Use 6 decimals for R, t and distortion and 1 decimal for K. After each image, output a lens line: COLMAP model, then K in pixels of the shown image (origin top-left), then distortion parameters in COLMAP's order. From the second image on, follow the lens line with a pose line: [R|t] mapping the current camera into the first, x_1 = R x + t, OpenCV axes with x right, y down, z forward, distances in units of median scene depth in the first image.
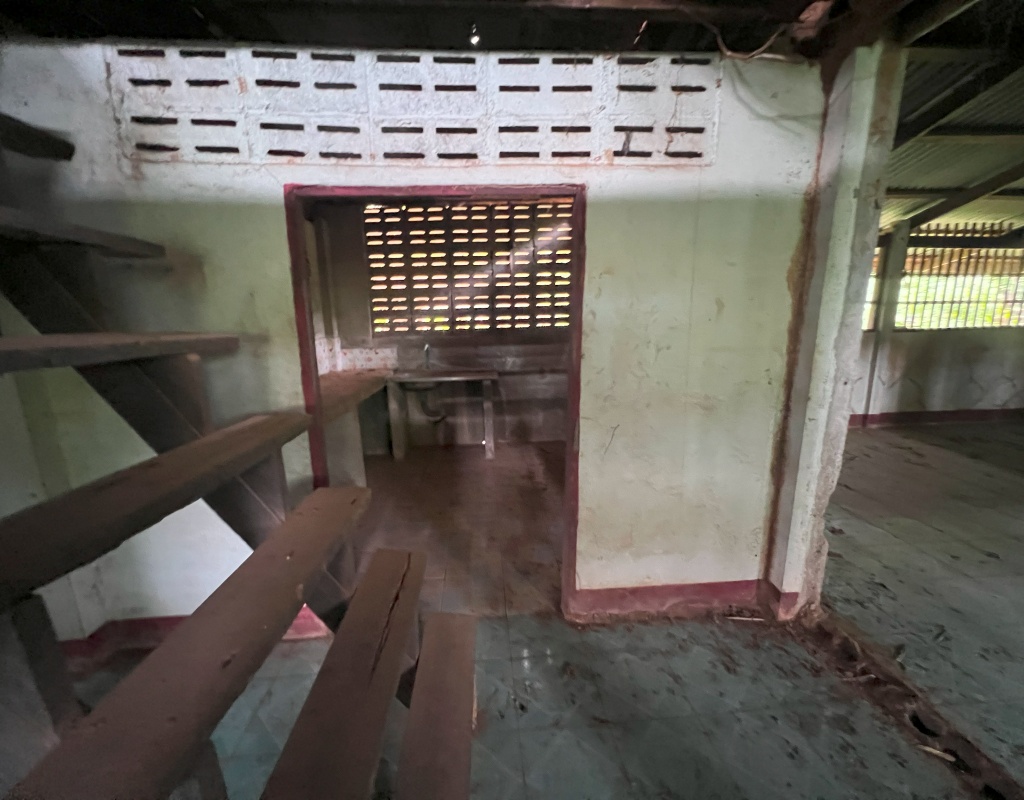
lens RADIAL K [[426.5, 0, 509.7], [0, 426.5, 397.0], [0, 0, 1]] dist [-0.001327, 0.000786]
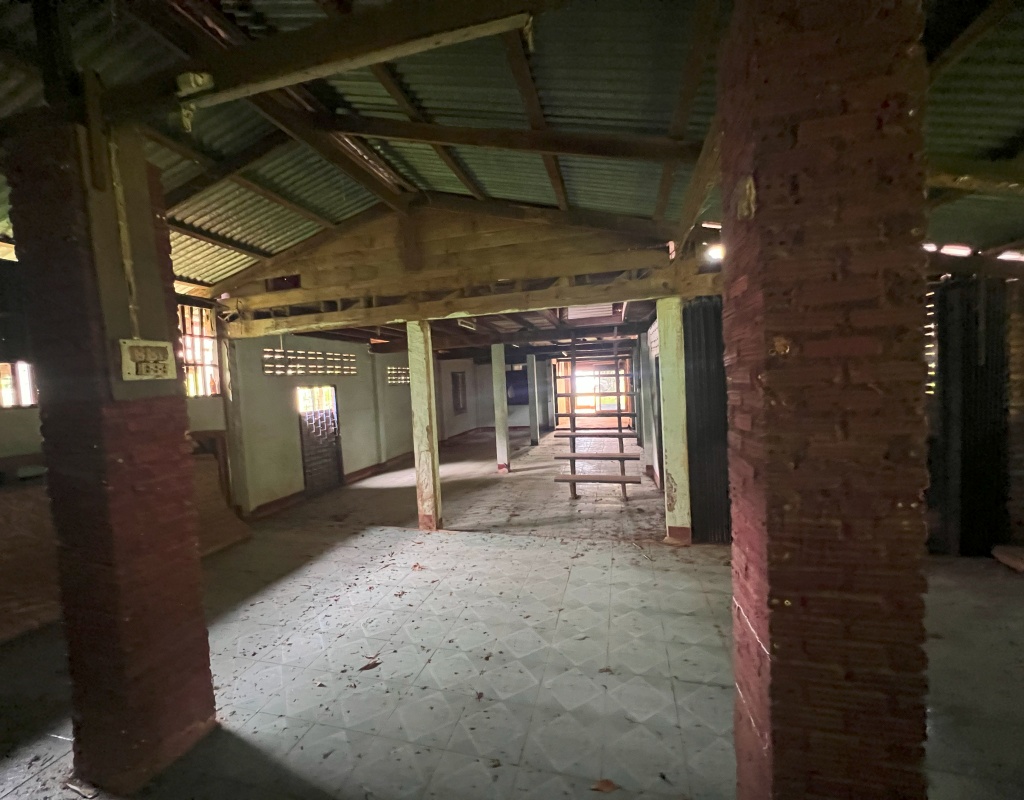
lens RADIAL K [[426.5, 0, 510.4], [0, 426.5, 395.9], [0, 0, 1]] dist [-0.001327, 0.000786]
pose [[-0.307092, 0.065088, -0.949452, 1.234218], [-0.132307, 0.985050, 0.110322, -0.137065], [0.942438, 0.159498, -0.293889, 0.339984]]
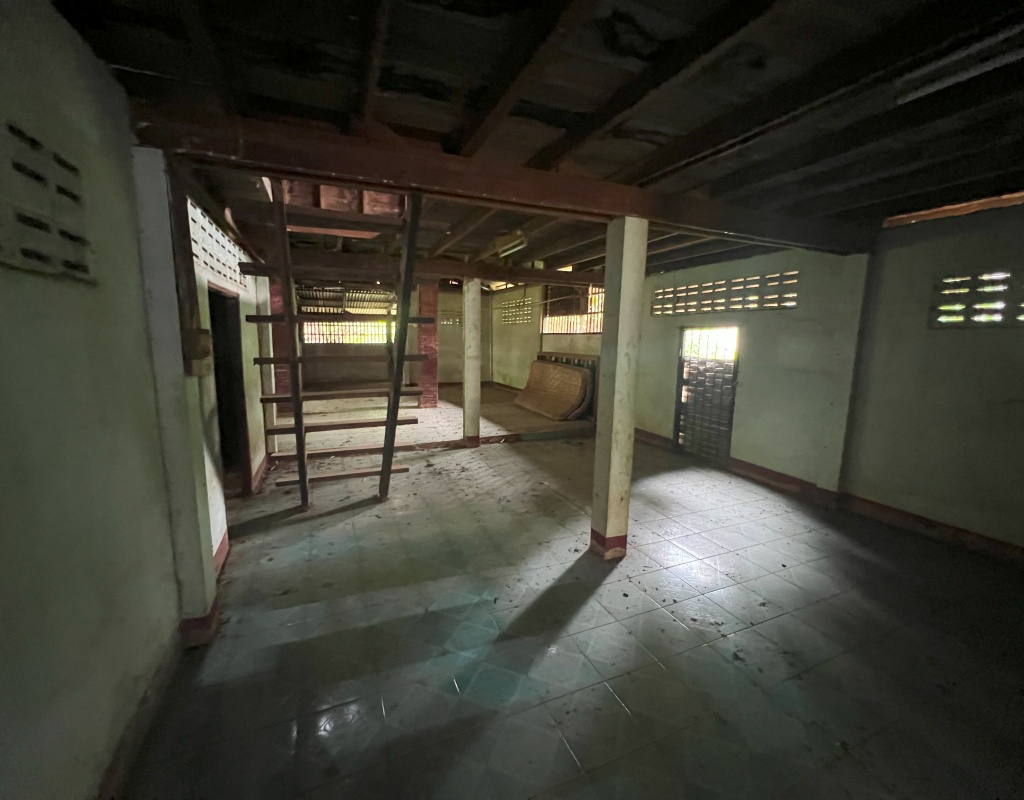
lens RADIAL K [[426.5, 0, 514.7], [0, 426.5, 399.1], [0, 0, 1]] dist [-0.001327, 0.000786]
pose [[-0.334172, -0.126064, 0.934043, -0.973111], [0.176987, 0.964992, 0.193561, -0.045578], [-0.925745, 0.229996, -0.300162, 0.152429]]
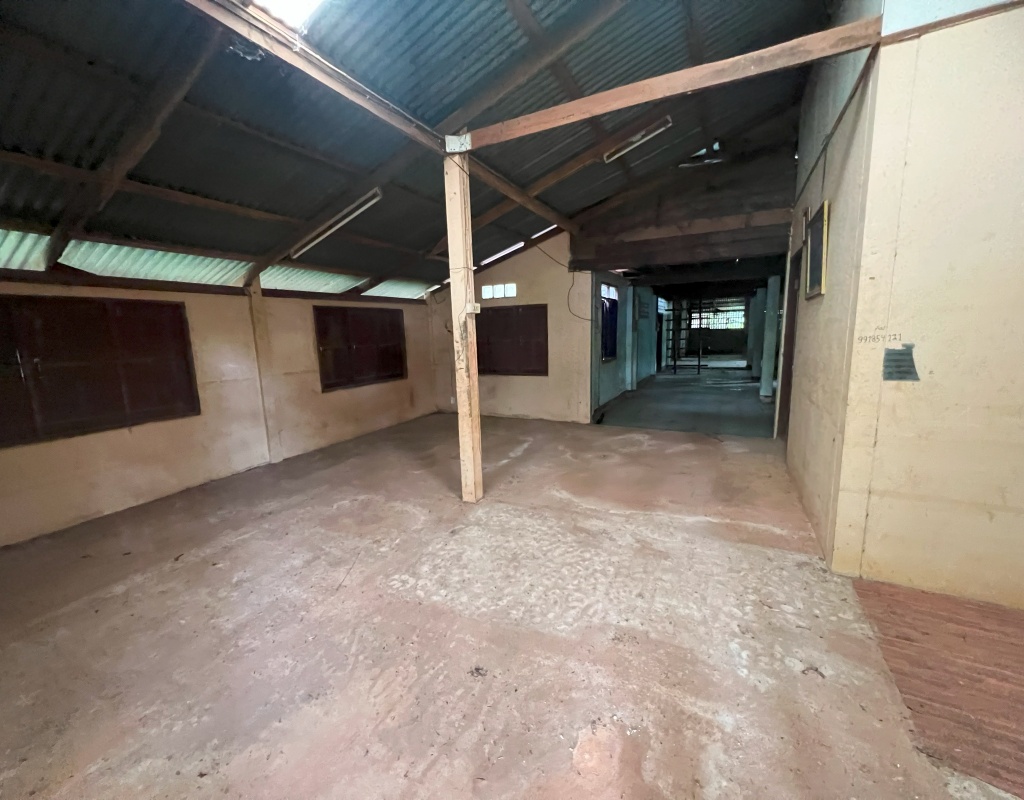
lens RADIAL K [[426.5, 0, 507.9], [0, 426.5, 399.7], [0, 0, 1]] dist [-0.001327, 0.000786]
pose [[0.521576, -0.133513, 0.842694, -3.235656], [0.187225, 0.981517, 0.039627, 0.104188], [-0.832410, 0.137105, 0.536932, -0.271509]]
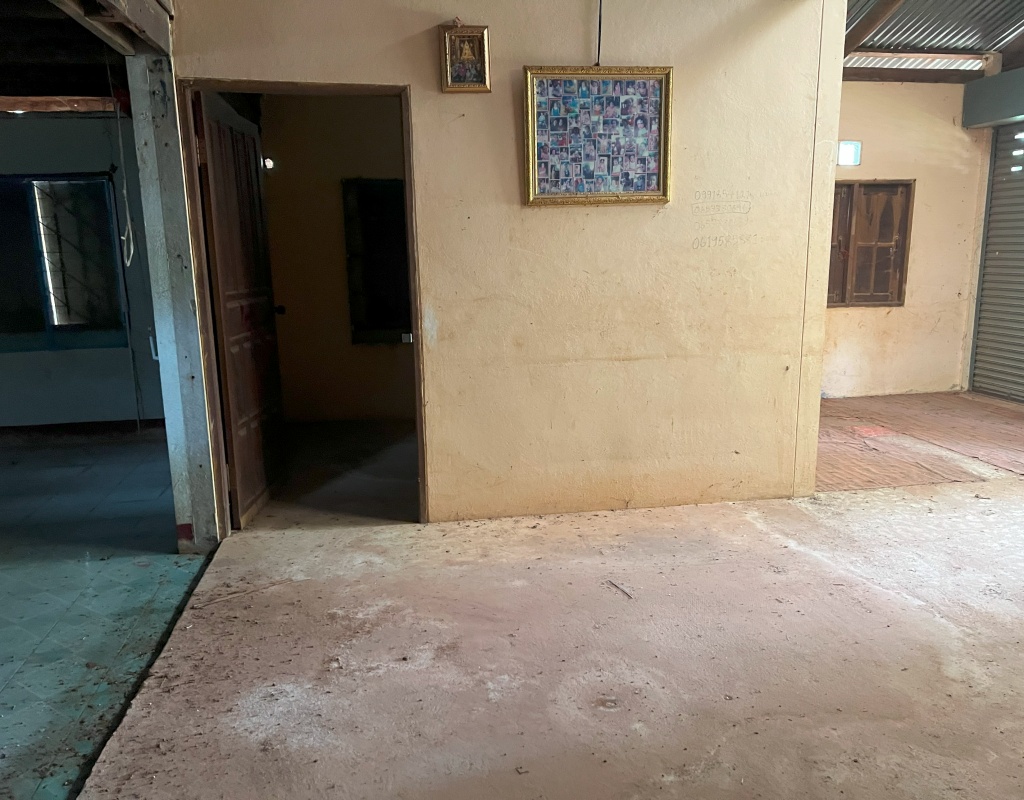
lens RADIAL K [[799.0, 0, 516.2], [0, 799.0, 403.7], [0, 0, 1]] dist [0.002742, -0.001174]
pose [[-0.994364, 0.049607, -0.093703, -2.075433], [0.009040, 0.920236, 0.391258, -0.094724], [0.105638, 0.388206, -0.915498, 0.586242]]
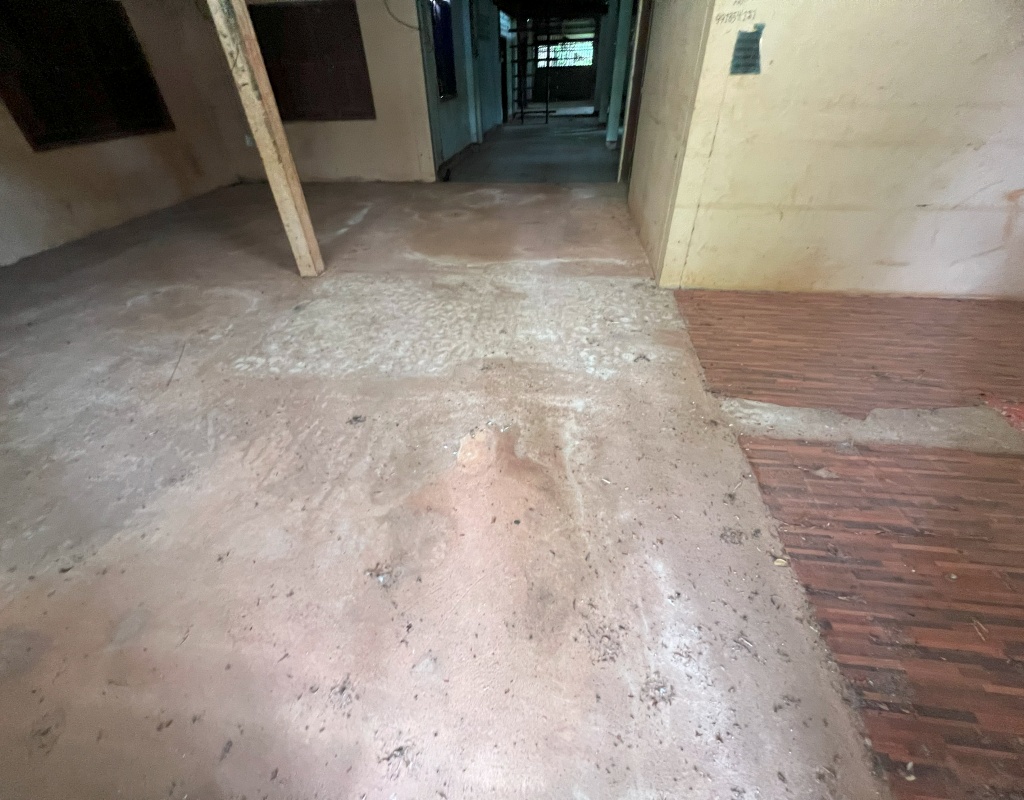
lens RADIAL K [[426.5, 0, 508.3], [0, 426.5, 402.6], [0, 0, 1]] dist [-0.001327, 0.000786]
pose [[0.199301, -0.593071, 0.780093, -3.222210], [0.214369, 0.803169, 0.555846, 0.162512], [-0.956203, 0.056447, 0.287209, -0.250908]]
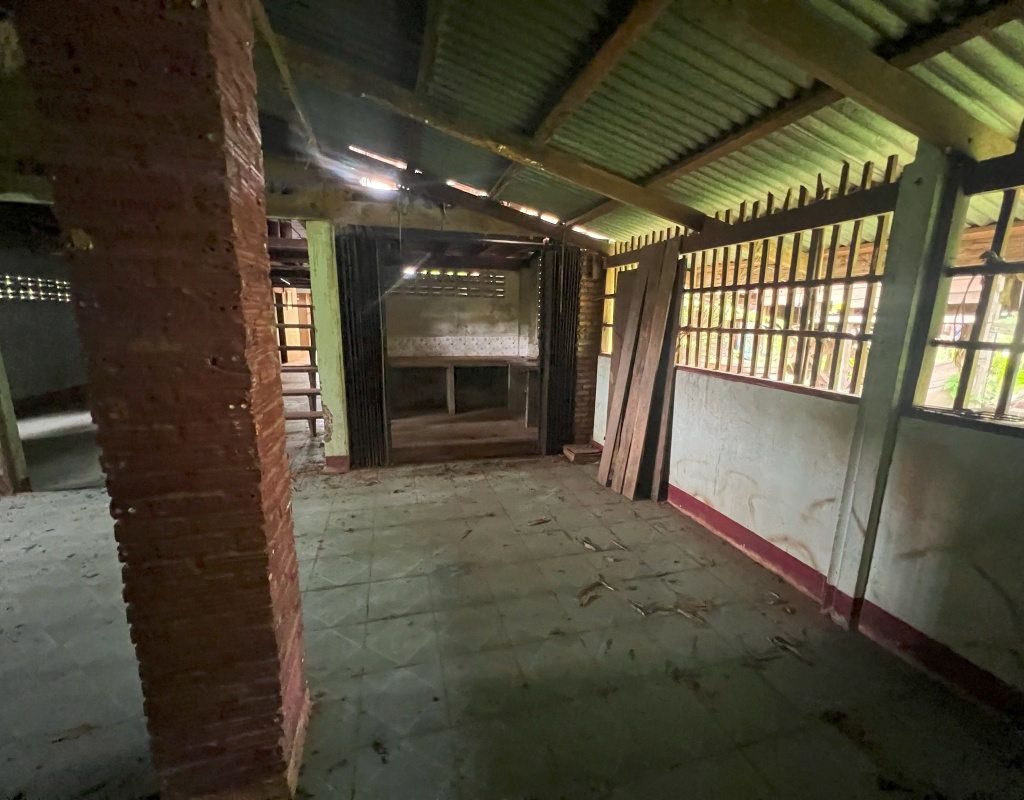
lens RADIAL K [[426.5, 0, 511.6], [0, 426.5, 395.9], [0, 0, 1]] dist [-0.001327, 0.000786]
pose [[0.208903, 0.198334, -0.957613, 1.227733], [-0.206300, 0.966119, 0.155092, -0.159451], [0.955929, 0.165156, 0.242742, 0.565914]]
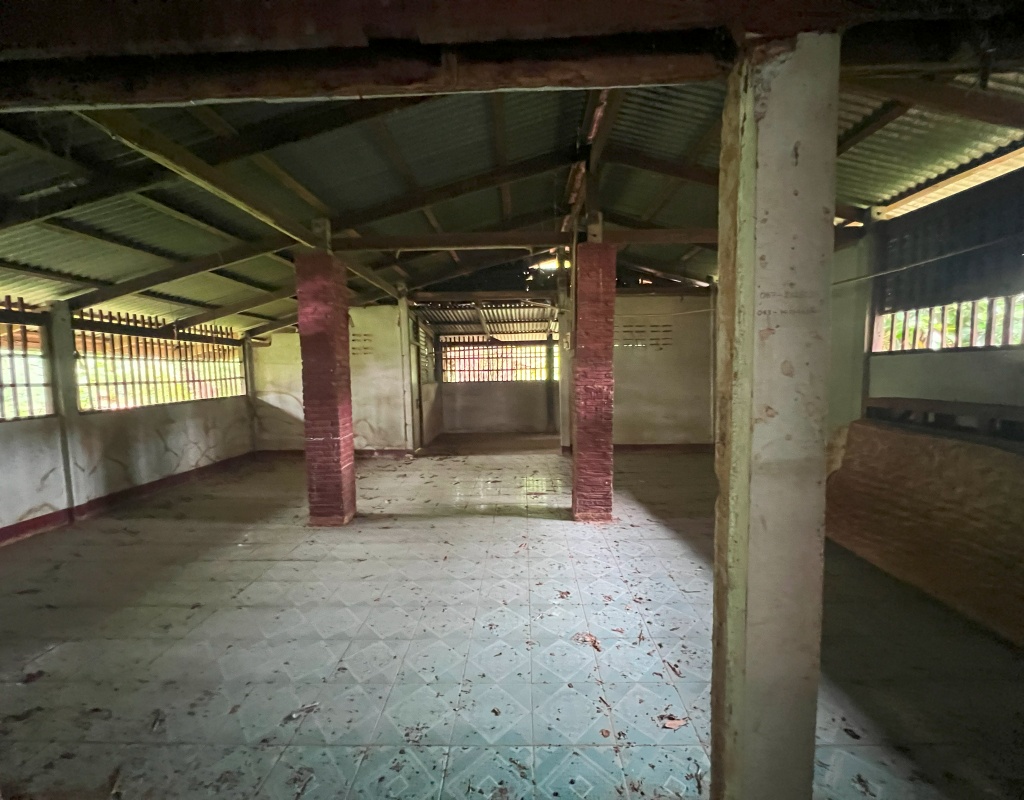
lens RADIAL K [[426.5, 0, 507.8], [0, 426.5, 401.4], [0, 0, 1]] dist [-0.001327, 0.000786]
pose [[0.093546, -0.058093, 0.993919, 0.051548], [0.210383, 0.976907, 0.037298, -0.017838], [-0.973133, 0.205614, 0.103608, -0.028182]]
